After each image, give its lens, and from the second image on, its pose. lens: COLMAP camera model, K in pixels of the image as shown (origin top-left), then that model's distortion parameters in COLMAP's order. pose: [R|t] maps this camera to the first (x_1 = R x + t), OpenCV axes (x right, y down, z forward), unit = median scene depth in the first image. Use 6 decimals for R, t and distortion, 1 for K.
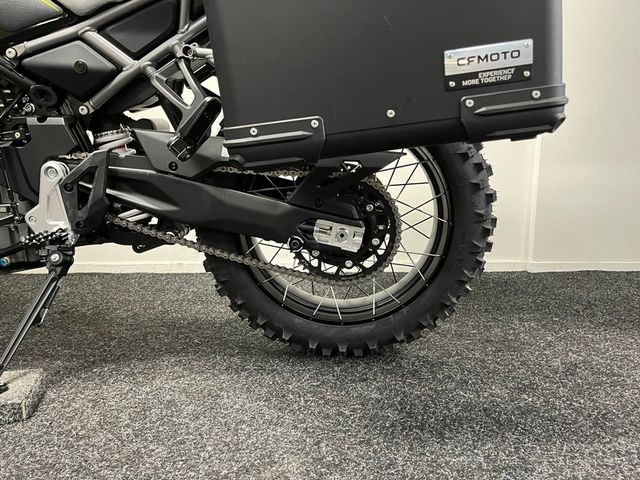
lens RADIAL K [[487.1, 0, 320.4], [0, 487.1, 236.7], [0, 0, 1]] dist [0.077360, -0.100023]
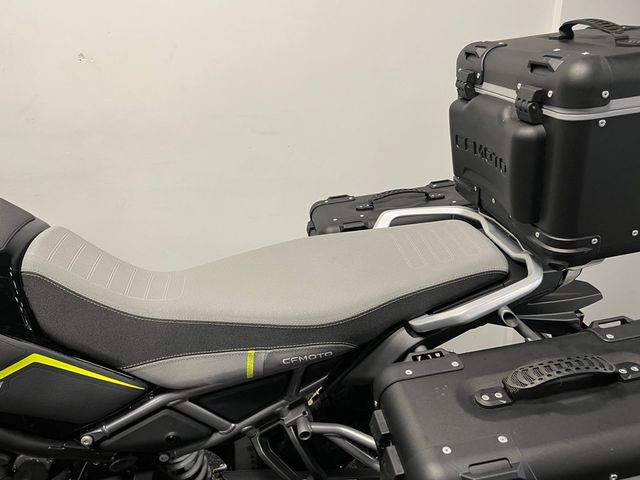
lens RADIAL K [[487.1, 0, 323.1], [0, 487.1, 238.9], [0, 0, 1]] dist [0.077360, -0.100023]
pose [[0.979210, -0.051689, 0.196156, -0.353152], [0.021050, 0.987663, 0.155174, -0.785345], [-0.201756, -0.147819, 0.968217, 0.131879]]
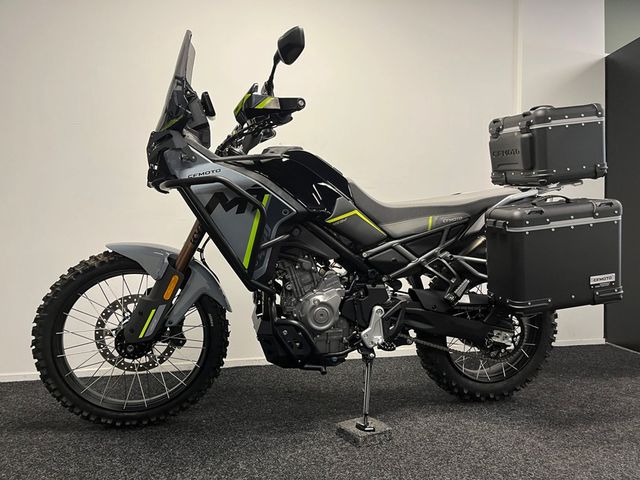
lens RADIAL K [[487.1, 0, 326.1], [0, 487.1, 241.1], [0, 0, 1]] dist [0.077360, -0.100023]
pose [[0.962554, 0.006554, 0.271010, -1.253643], [0.034817, 0.988440, -0.147564, -0.124529], [-0.268844, 0.151474, 0.951199, -0.859507]]
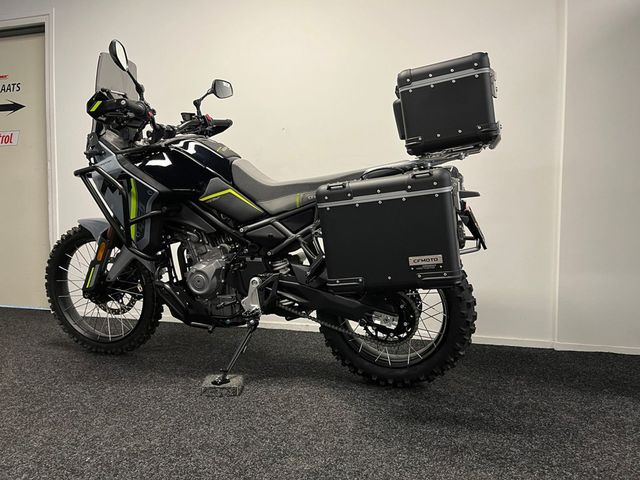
lens RADIAL K [[487.1, 0, 318.2], [0, 487.1, 242.0], [0, 0, 1]] dist [0.077360, -0.100023]
pose [[0.965773, 0.023781, -0.258295, 0.276749], [-0.051905, 0.993366, -0.102617, -0.098030], [0.254141, 0.112512, 0.960601, -1.000682]]
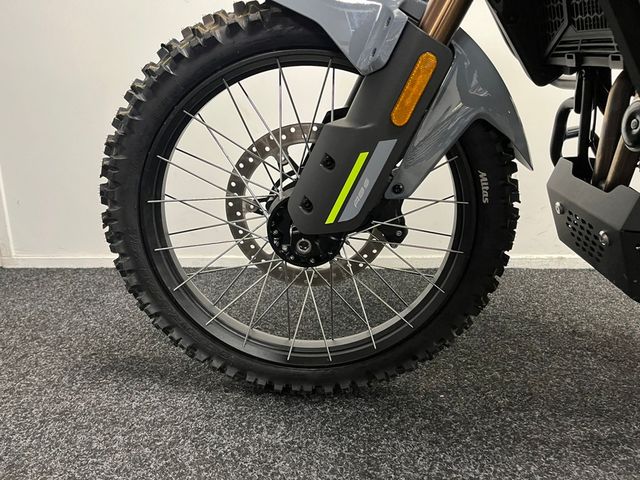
lens RADIAL K [[487.1, 0, 319.5], [0, 487.1, 245.4], [0, 0, 1]] dist [0.077360, -0.100023]
pose [[0.999831, 0.004666, 0.017765, -1.438408], [-0.006565, 0.994089, 0.108365, -0.109980], [-0.017154, -0.108464, 0.993952, 0.341036]]
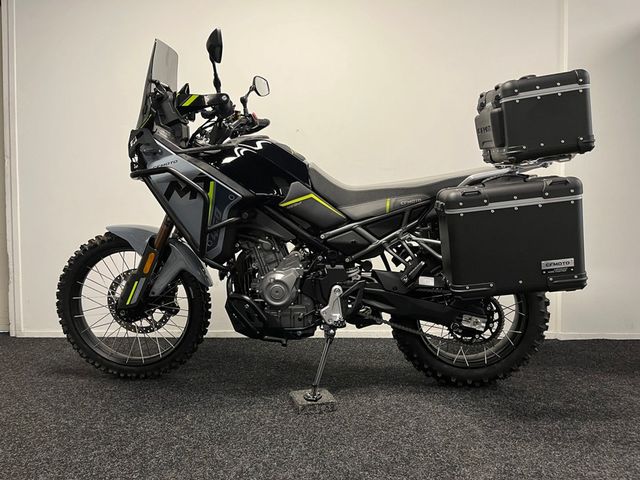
lens RADIAL K [[487.1, 0, 318.5], [0, 487.1, 241.3], [0, 0, 1]] dist [0.077360, -0.100023]
pose [[0.999924, 0.005096, -0.011260, -0.580546], [-0.006333, 0.993611, -0.112682, -0.102629], [0.010614, 0.112745, 0.993567, -1.061619]]
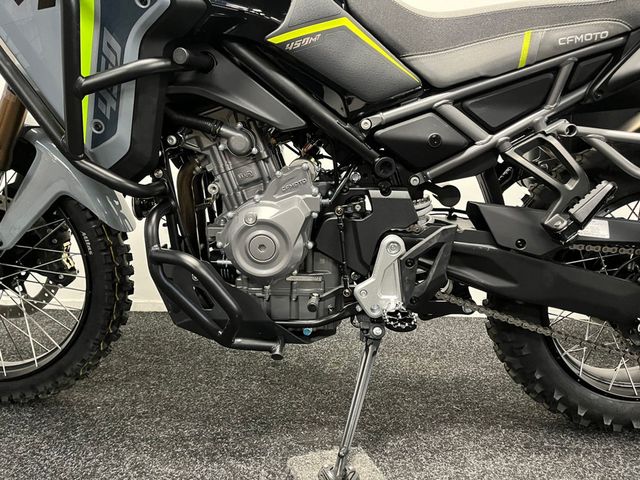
lens RADIAL K [[487.1, 0, 322.9], [0, 487.1, 244.5], [0, 0, 1]] dist [0.077360, -0.100023]
pose [[0.999611, 0.023516, 0.014974, -0.673203], [-0.023482, 0.999721, -0.002457, -0.124890], [-0.015027, 0.002104, 0.999885, 0.041210]]
